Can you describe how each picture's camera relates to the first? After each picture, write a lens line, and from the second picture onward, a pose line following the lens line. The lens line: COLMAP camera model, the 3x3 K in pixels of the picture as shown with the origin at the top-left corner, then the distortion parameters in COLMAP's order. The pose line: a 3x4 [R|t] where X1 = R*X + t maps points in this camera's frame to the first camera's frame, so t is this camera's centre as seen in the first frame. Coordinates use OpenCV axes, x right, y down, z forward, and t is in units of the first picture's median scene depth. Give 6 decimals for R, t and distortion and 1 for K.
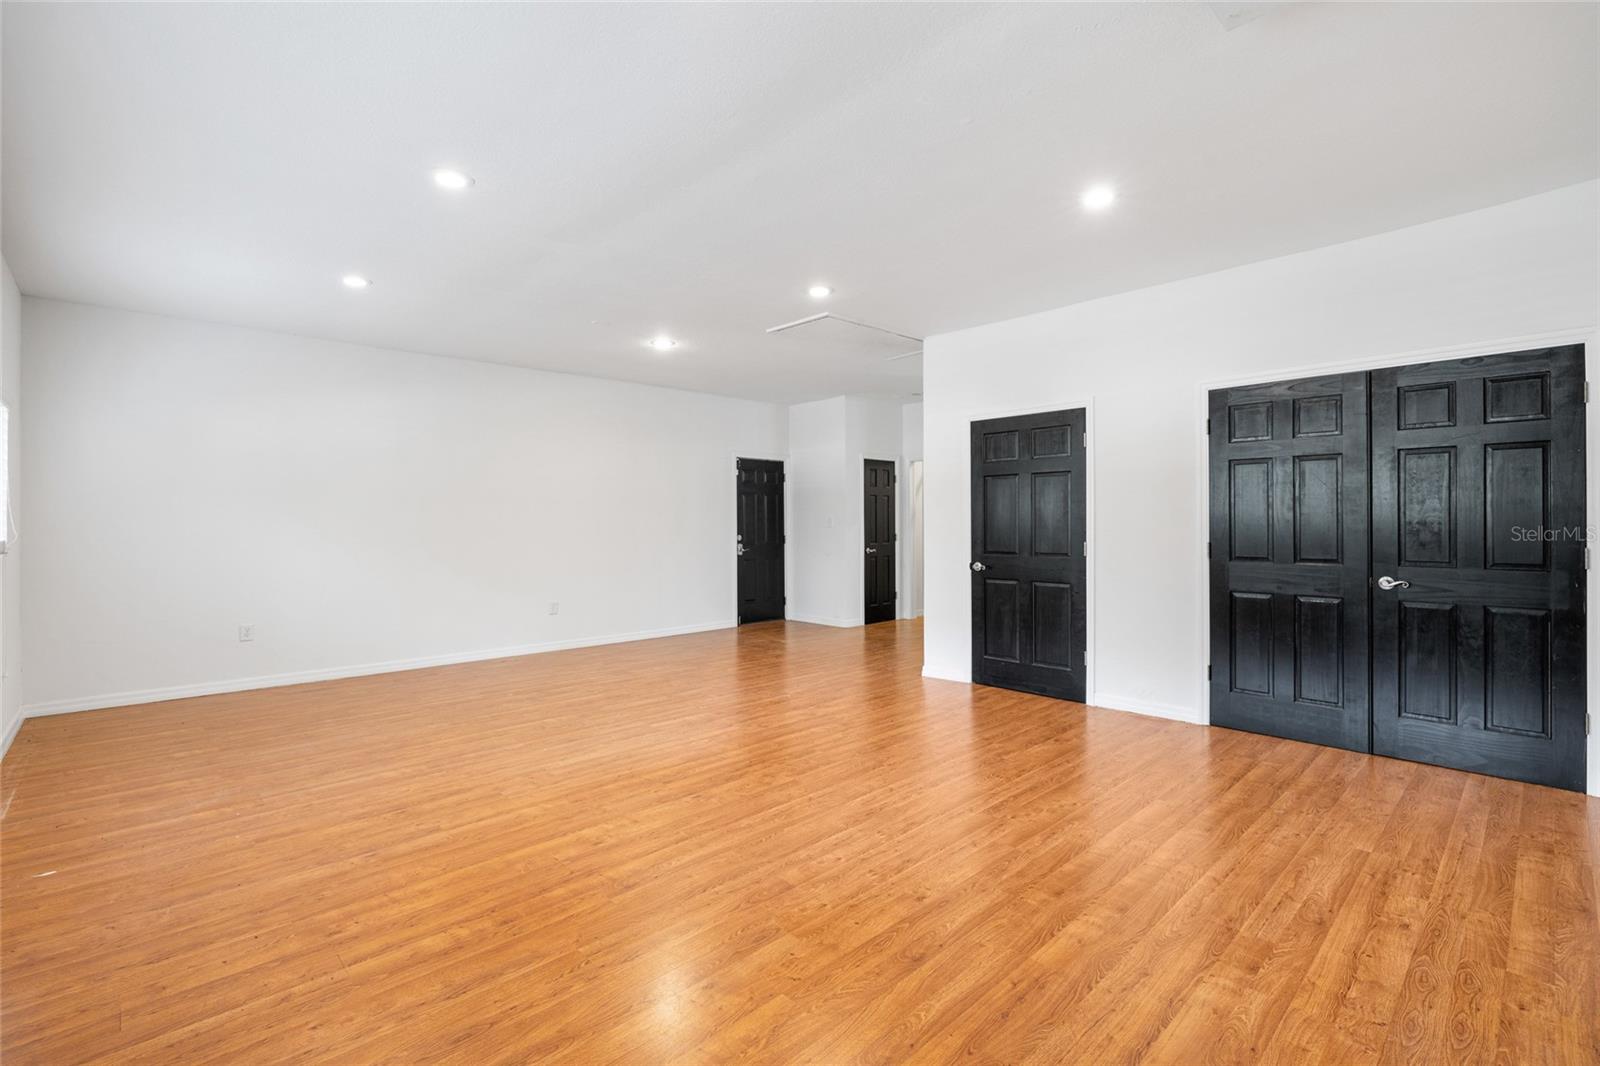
lens RADIAL K [[714.8, 0, 797.9], [0, 714.8, 525.0], [0, 0, 1]] dist [-0.007485, 0.001651]
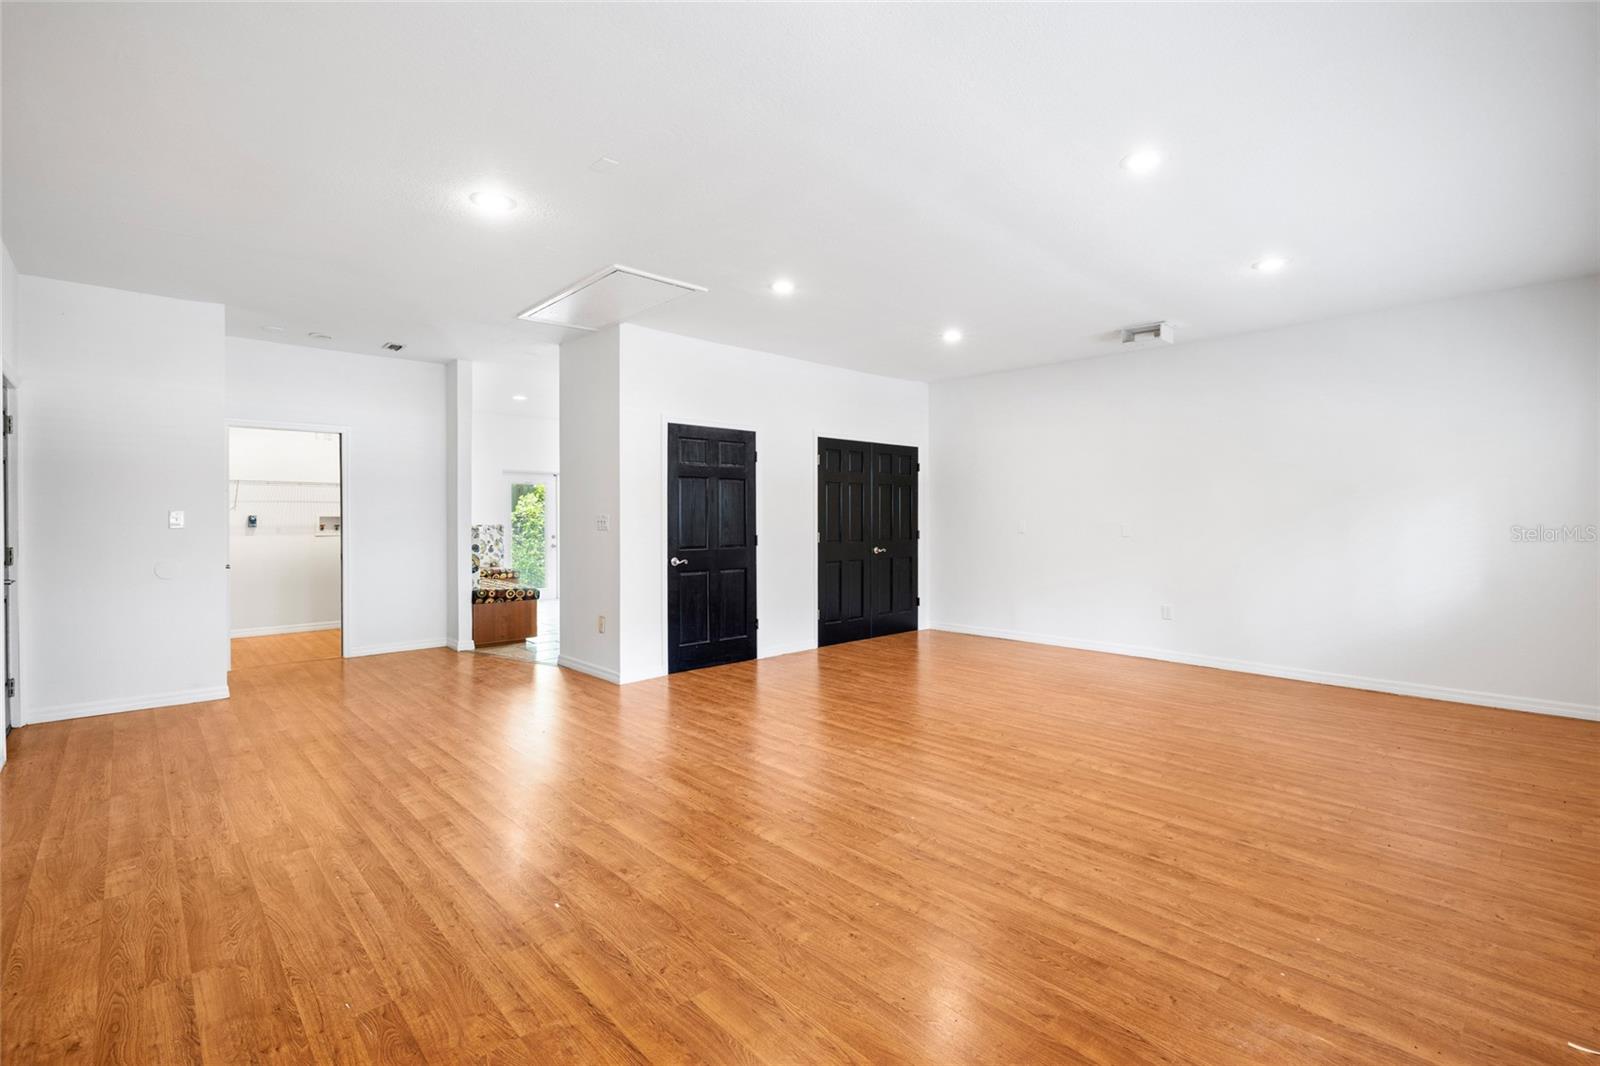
lens RADIAL K [[714.8, 0, 800.9], [0, 714.8, 527.2], [0, 0, 1]] dist [-0.007485, 0.001651]
pose [[0.011213, -0.007927, 0.999906, -1.367193], [0.003133, 0.999964, 0.007892, -0.001014], [-0.999932, 0.003044, 0.011237, 1.364193]]
